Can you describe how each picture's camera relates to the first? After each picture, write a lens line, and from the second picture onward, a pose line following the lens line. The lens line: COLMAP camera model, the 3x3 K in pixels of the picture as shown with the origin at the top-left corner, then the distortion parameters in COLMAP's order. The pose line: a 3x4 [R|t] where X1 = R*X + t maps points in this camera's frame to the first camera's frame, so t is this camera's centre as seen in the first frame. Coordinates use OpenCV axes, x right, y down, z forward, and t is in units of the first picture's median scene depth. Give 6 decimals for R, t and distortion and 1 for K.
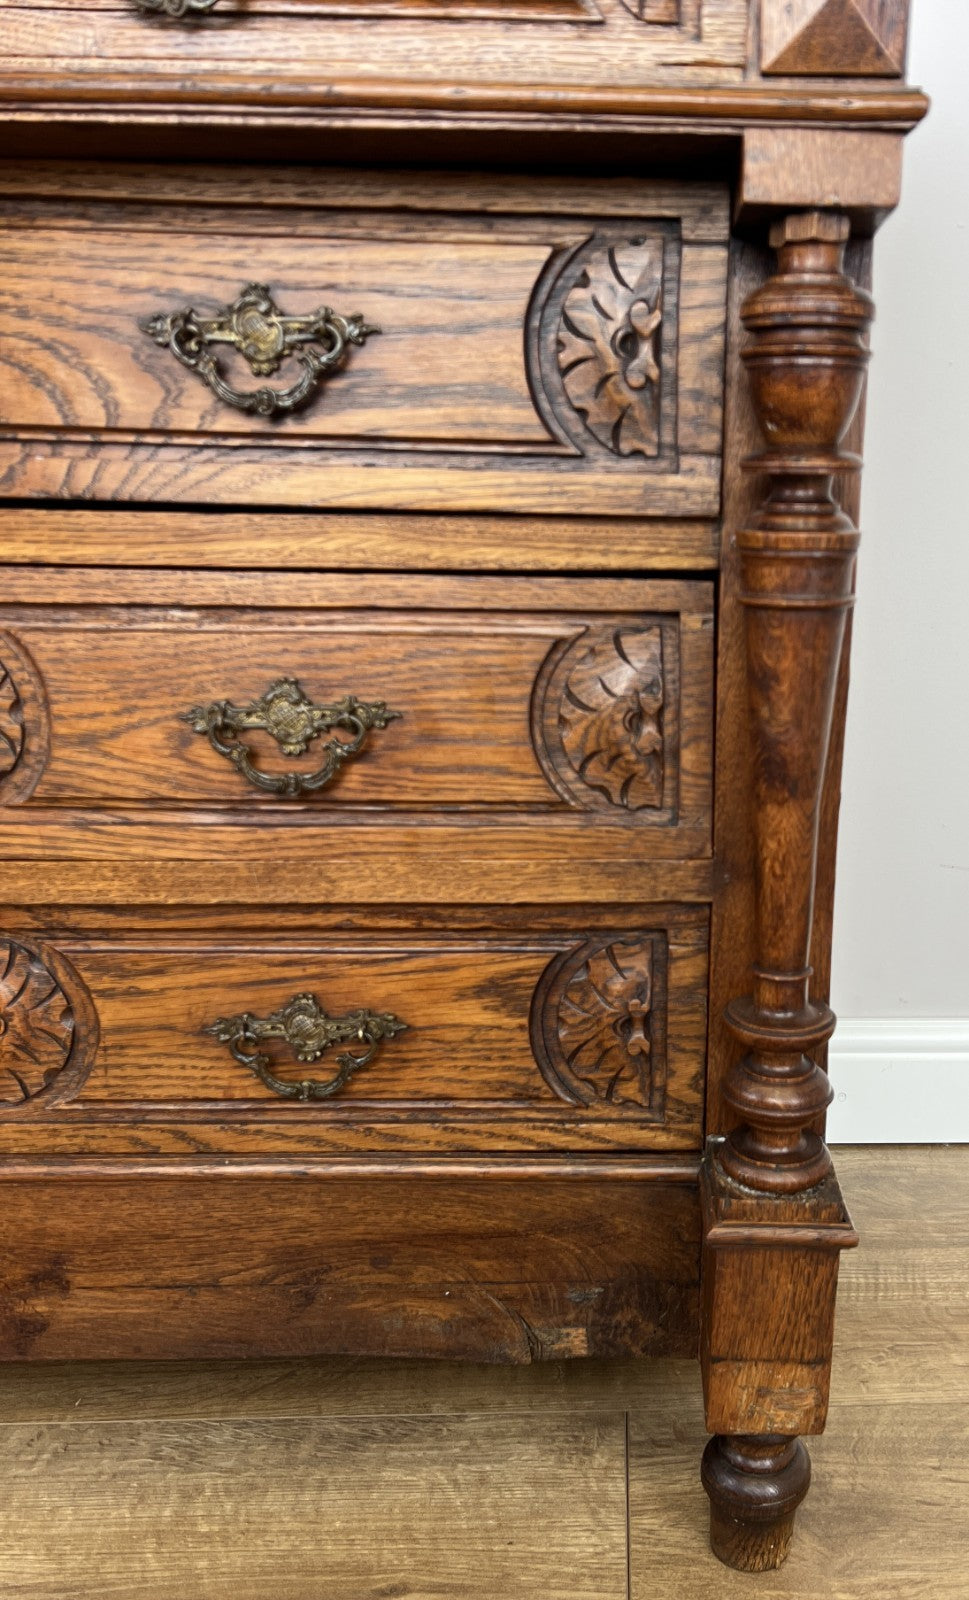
lens RADIAL K [[1345.9, 0, 668.8], [0, 1345.9, 881.7], [0, 0, 1]] dist [0.096225, -0.155904]
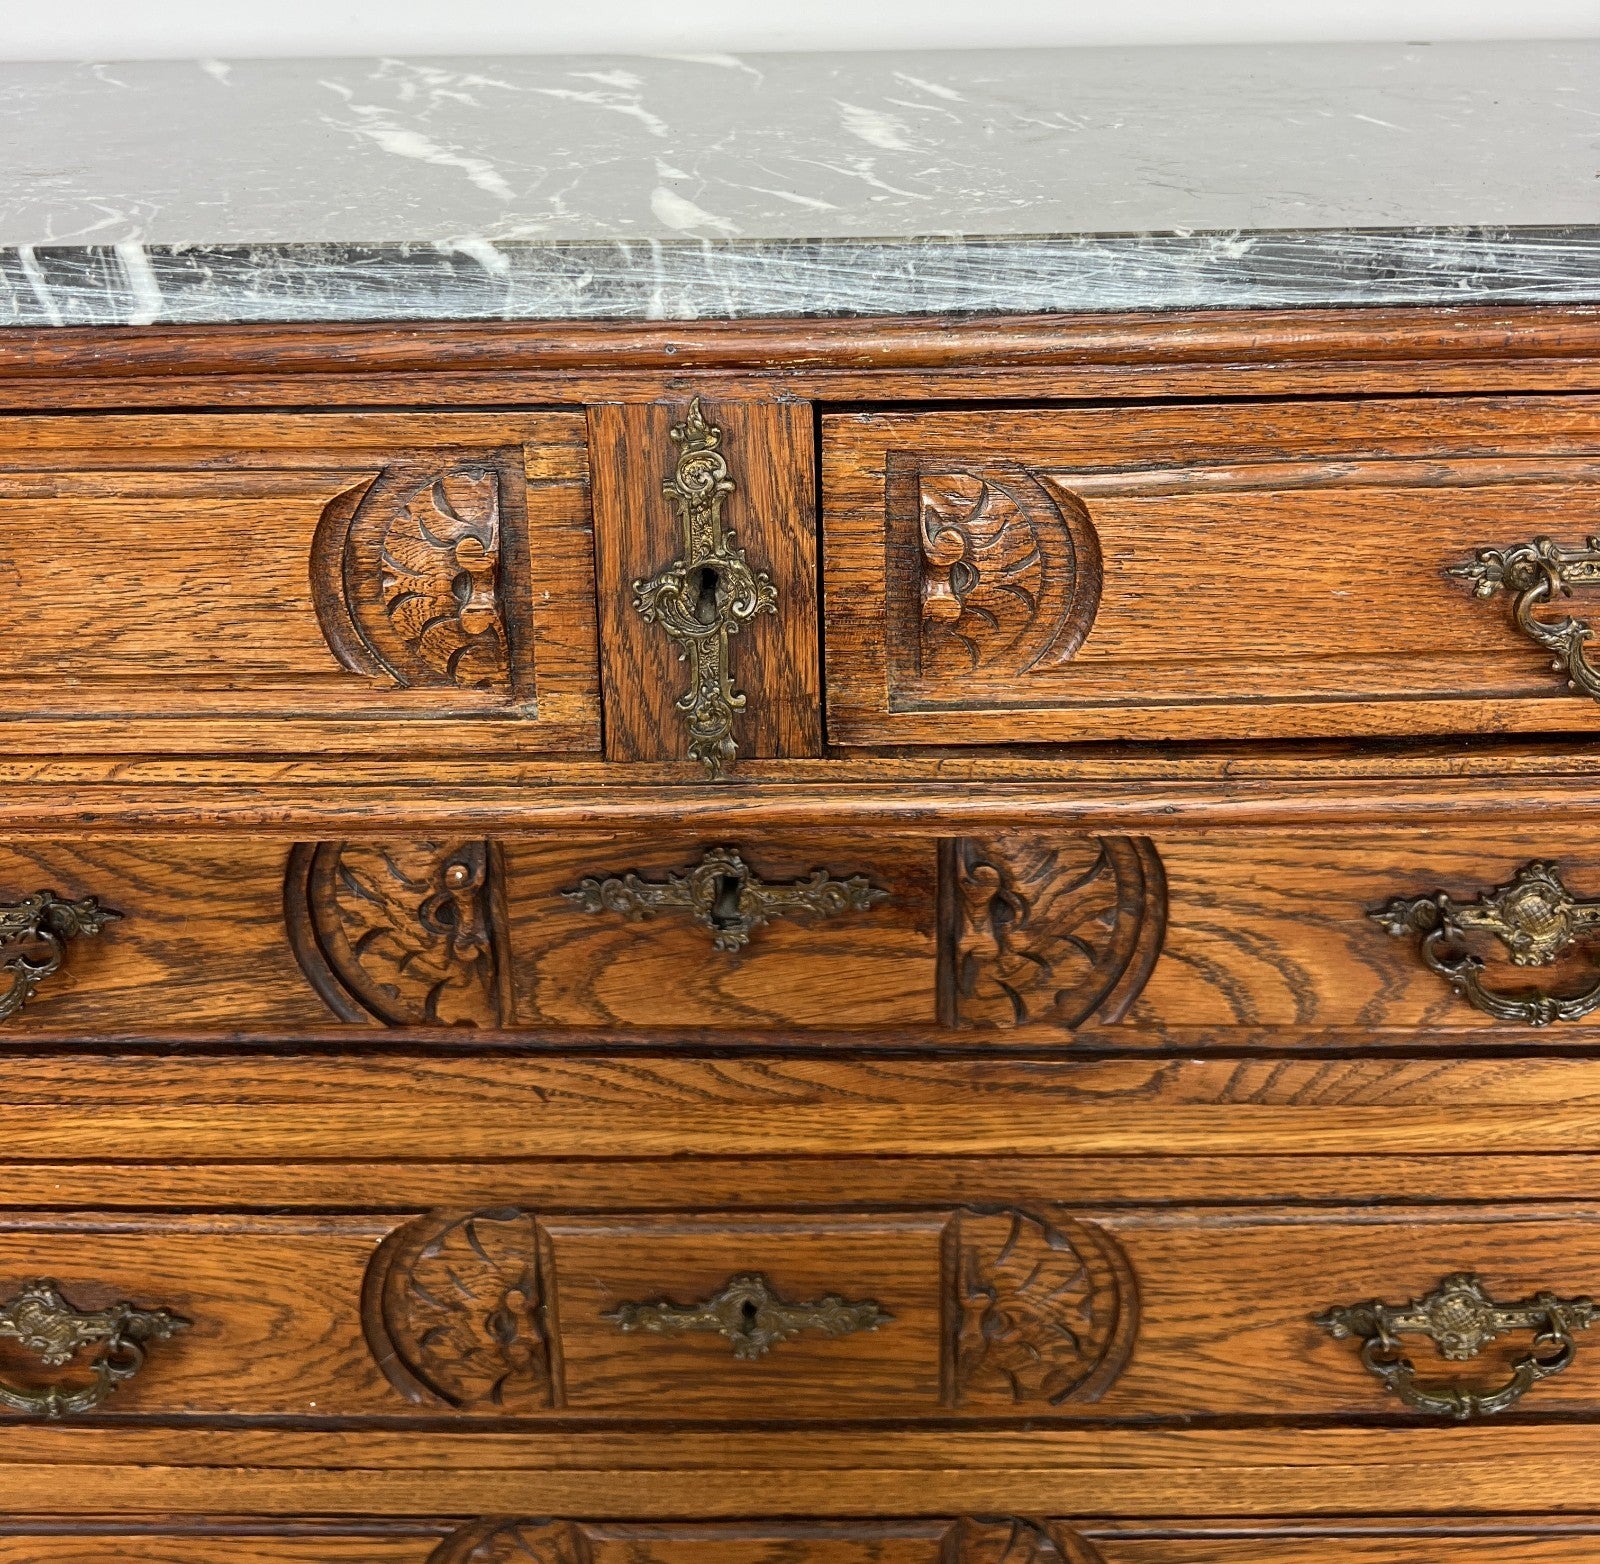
lens RADIAL K [[1635.7, 0, 820.4], [0, 1635.7, 495.8], [0, 0, 1]] dist [0.038250, -0.064872]
pose [[0.998522, -0.011408, -0.053142, -0.532448], [0.015277, 0.997216, 0.072981, -0.589332], [0.052162, -0.073685, 0.995916, 0.124415]]
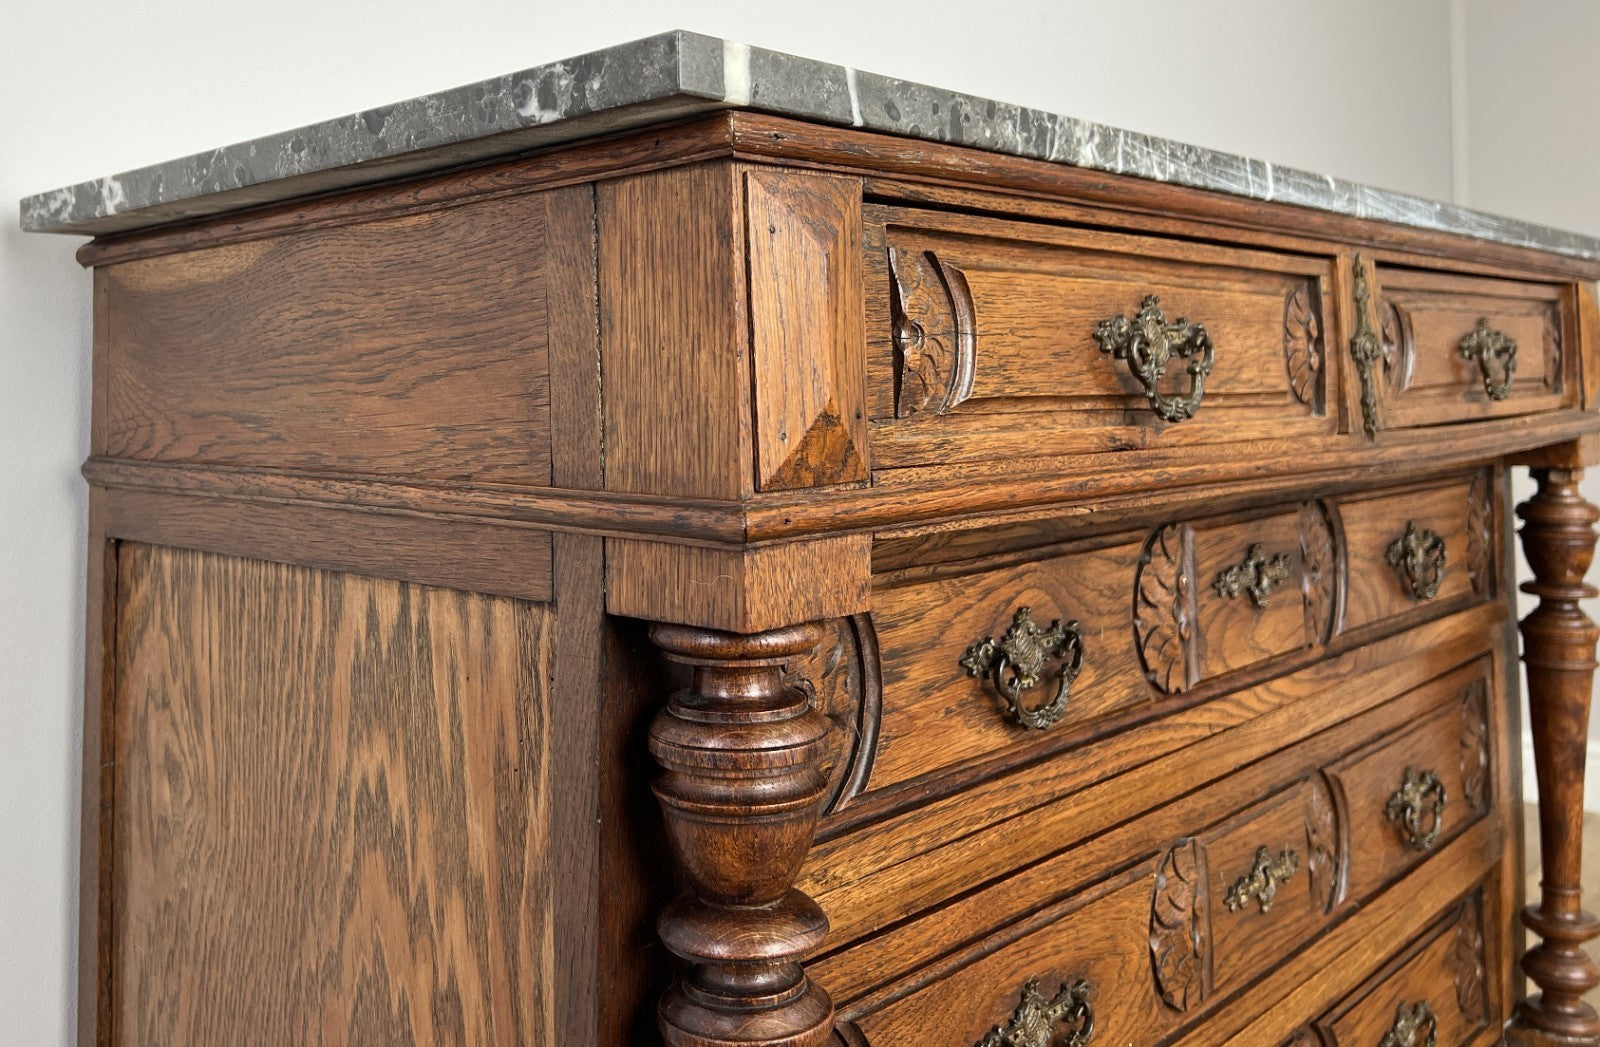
lens RADIAL K [[1453.2, 0, 640.8], [0, 1453.2, 336.0], [0, 0, 1]] dist [0.016838, -0.028298]
pose [[0.740491, -0.004927, 0.672048, -1.801615], [0.214188, 0.949560, -0.229040, -0.378878], [-0.637022, 0.313546, 0.704196, 0.256201]]
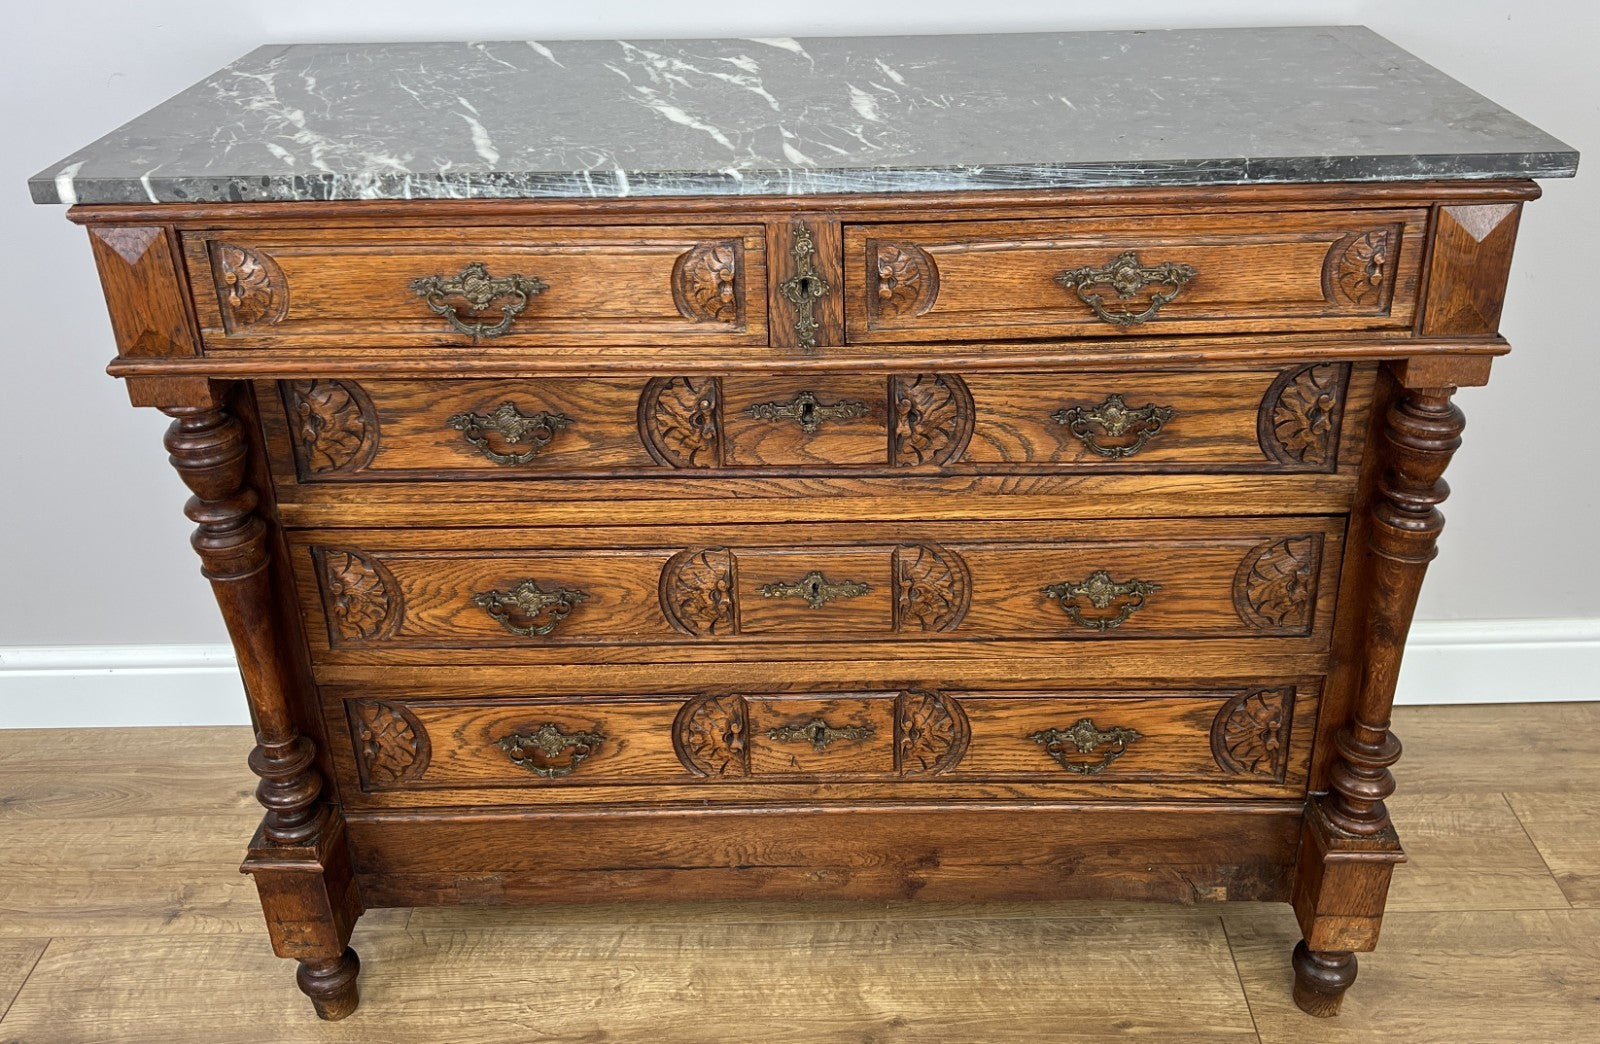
lens RADIAL K [[1464.6, 0, 841.3], [0, 1464.6, 449.0], [0, 0, 1]] dist [0.187126, -0.483581]
pose [[0.998709, -0.010652, -0.049664, -0.490657], [0.019442, 0.983469, 0.180028, -0.623878], [0.046926, -0.180761, 0.982407, -0.861347]]
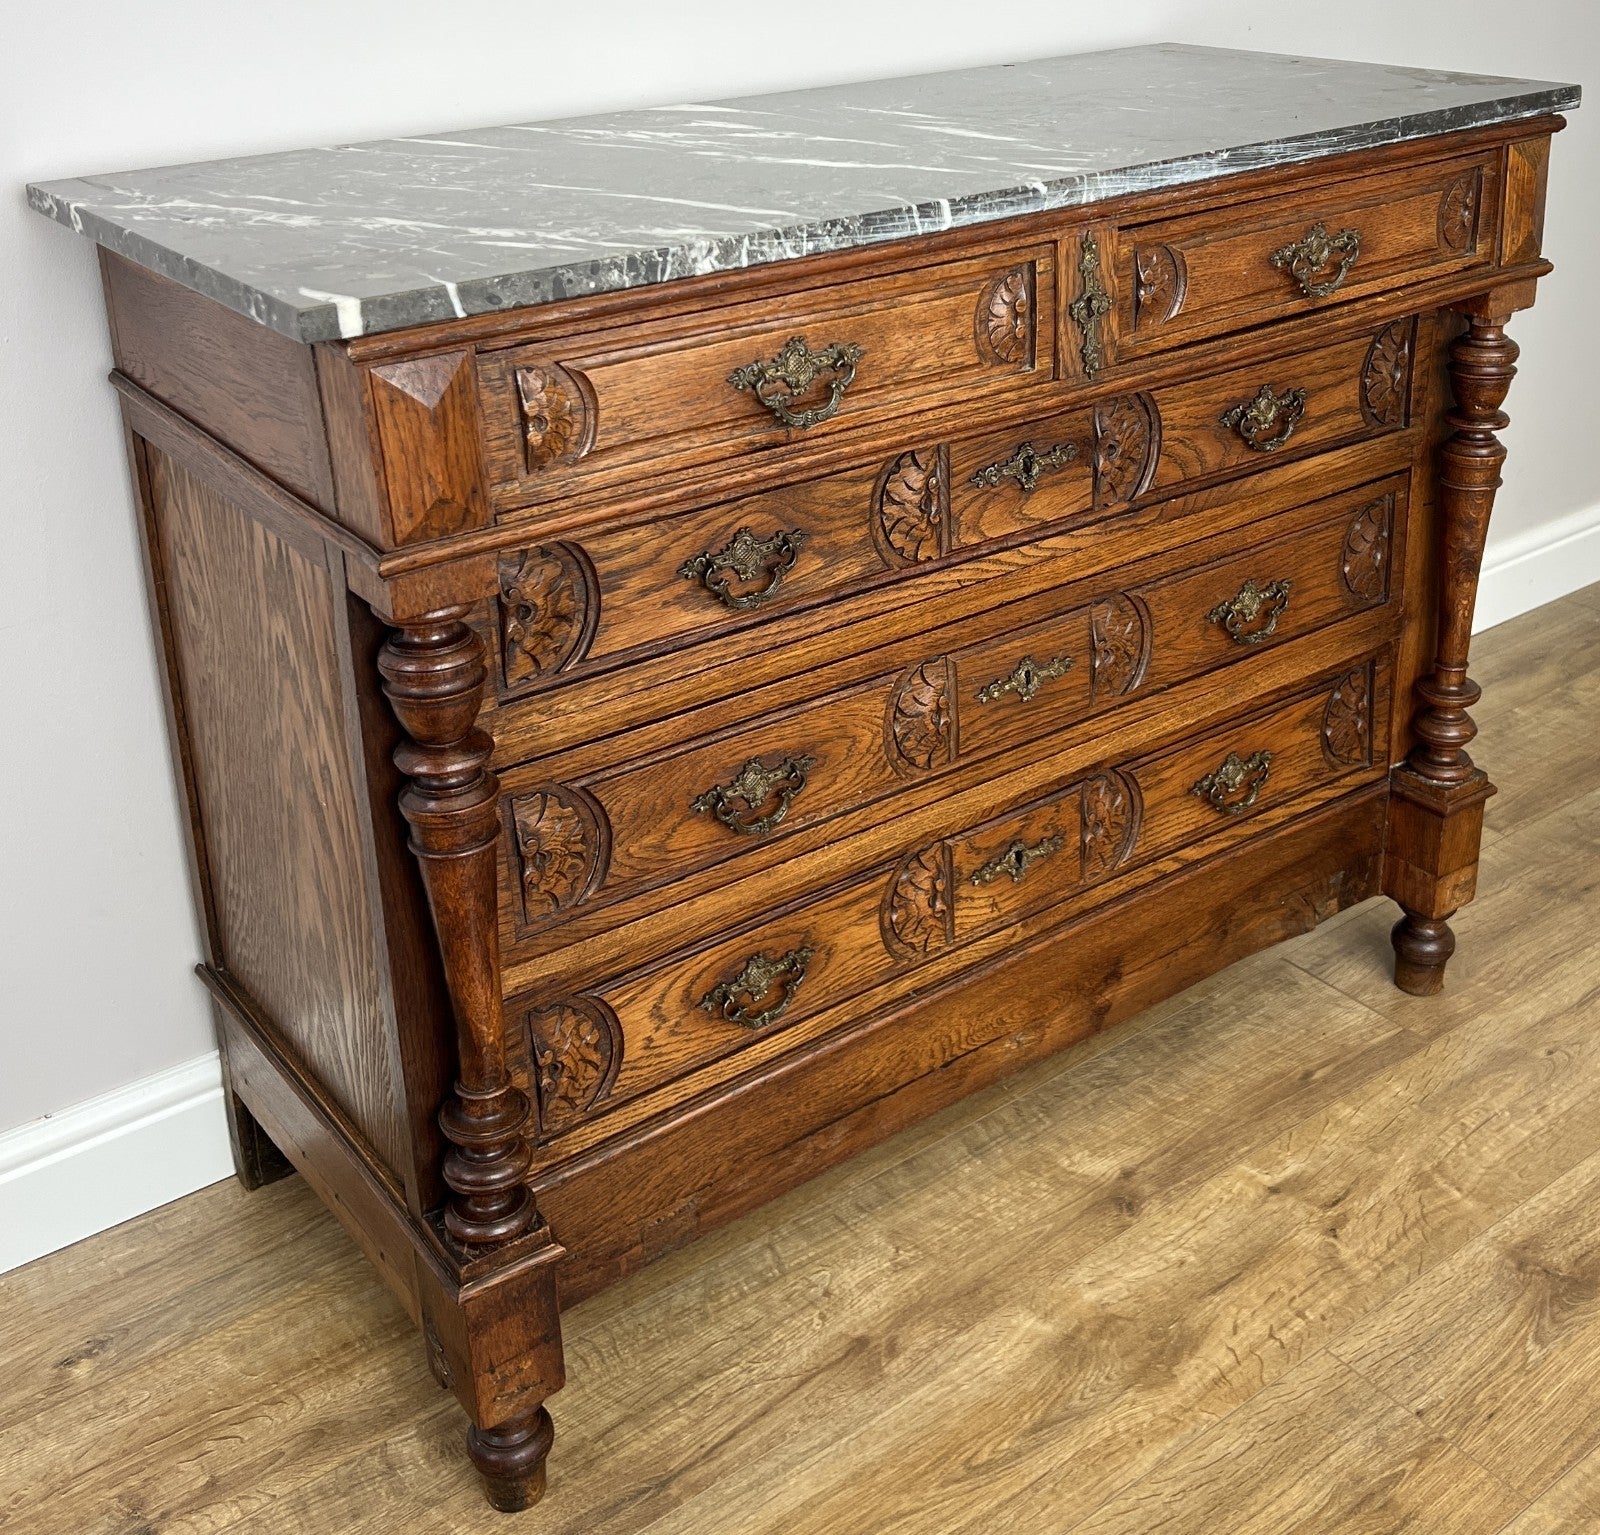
lens RADIAL K [[1937.5, 0, 932.9], [0, 1937.5, 555.2], [0, 0, 1]] dist [0.228579, -0.675001]
pose [[0.804769, -0.242191, 0.541932, -1.826588], [0.193665, 0.970148, 0.145970, -0.583516], [-0.561106, -0.012519, 0.827649, -0.796731]]
